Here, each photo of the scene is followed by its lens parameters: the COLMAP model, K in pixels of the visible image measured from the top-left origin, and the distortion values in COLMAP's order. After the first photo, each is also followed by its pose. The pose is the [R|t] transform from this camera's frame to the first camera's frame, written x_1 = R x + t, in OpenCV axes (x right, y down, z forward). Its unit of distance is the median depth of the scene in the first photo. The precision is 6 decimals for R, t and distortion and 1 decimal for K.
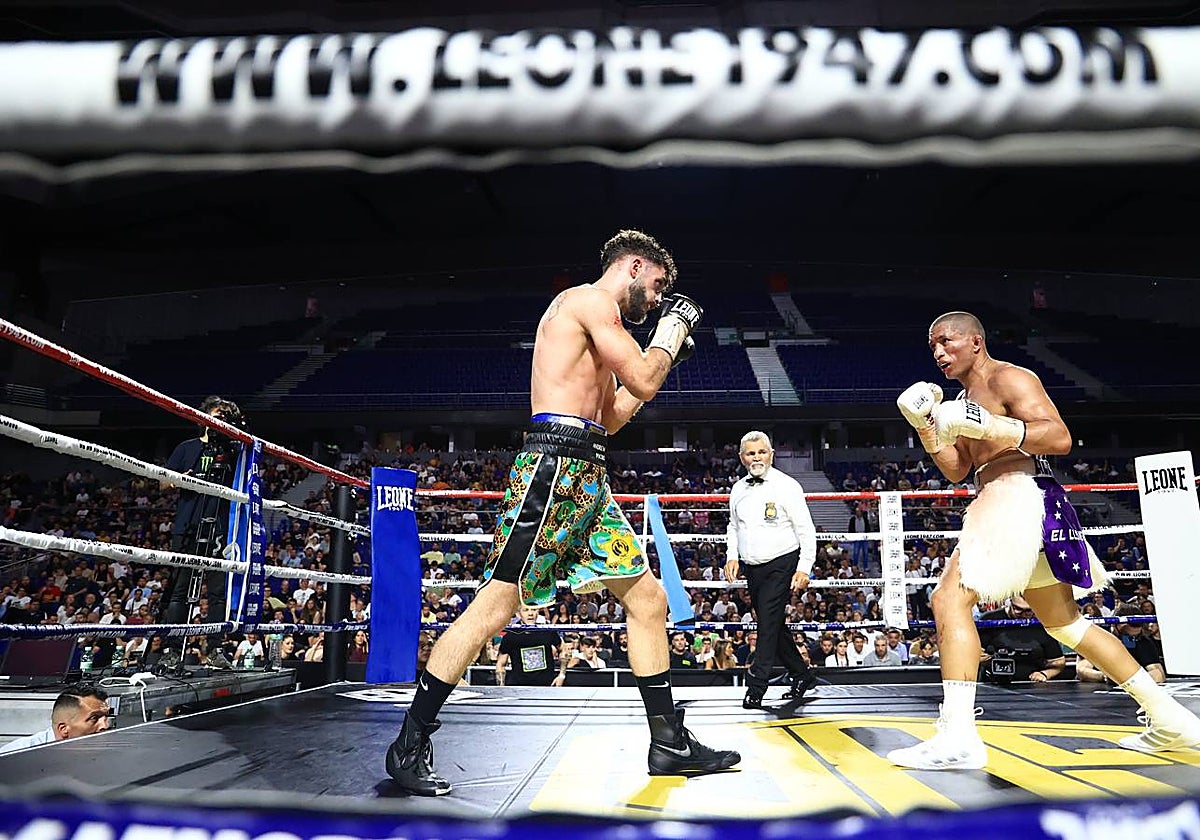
lens RADIAL K [[870.4, 0, 601.1], [0, 870.4, 405.3], [0, 0, 1]] dist [-0.146527, 0.101294]
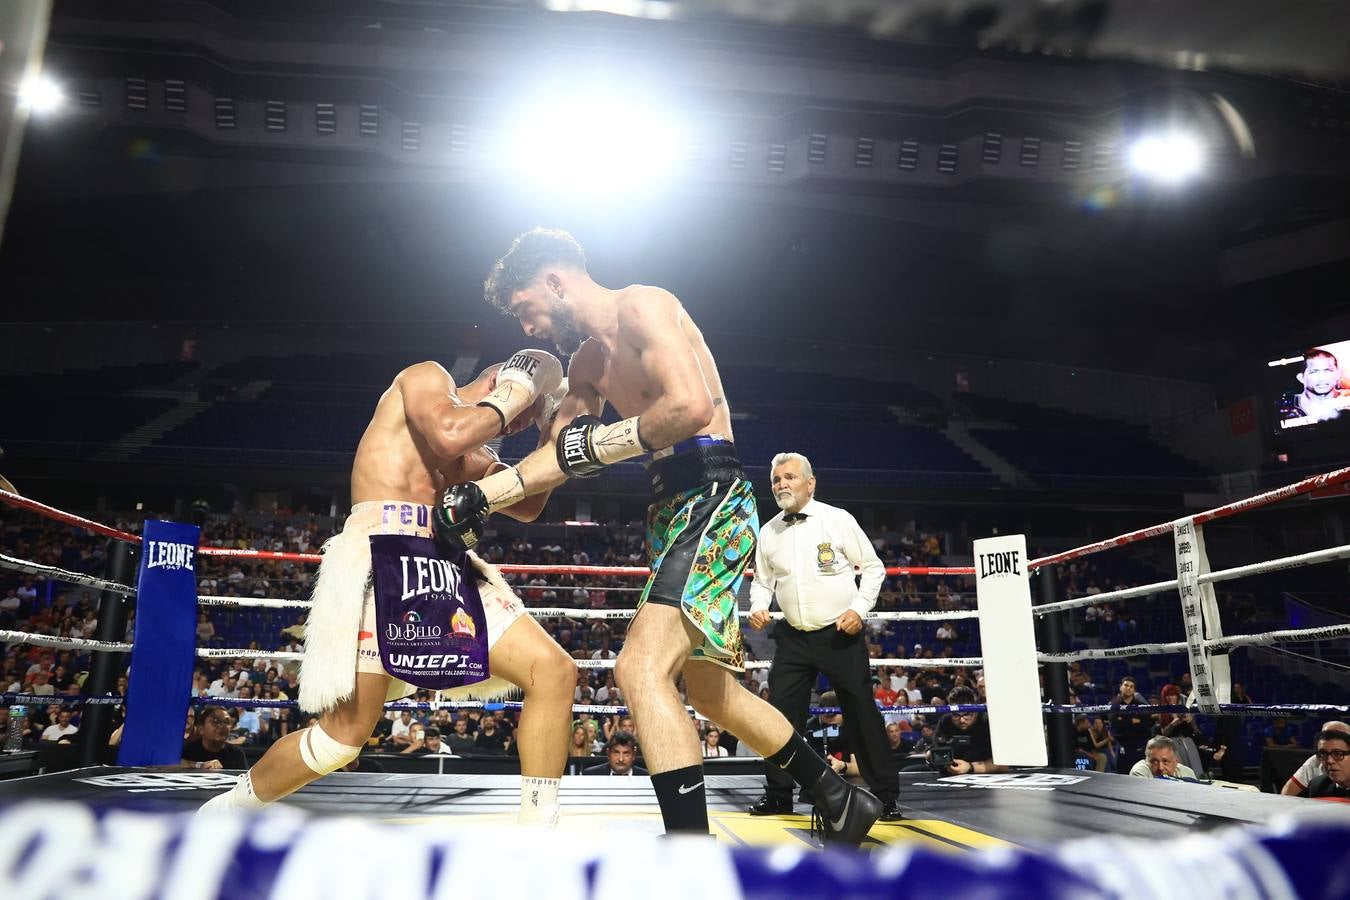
lens RADIAL K [[920.8, 0, 672.4], [0, 920.8, 447.1], [0, 0, 1]] dist [-0.131513, 0.091057]
pose [[0.988944, 0.046266, 0.140890, 0.139095], [-0.041201, 0.998403, -0.038659, 0.009894], [-0.142454, 0.032426, 0.989270, 0.011373]]
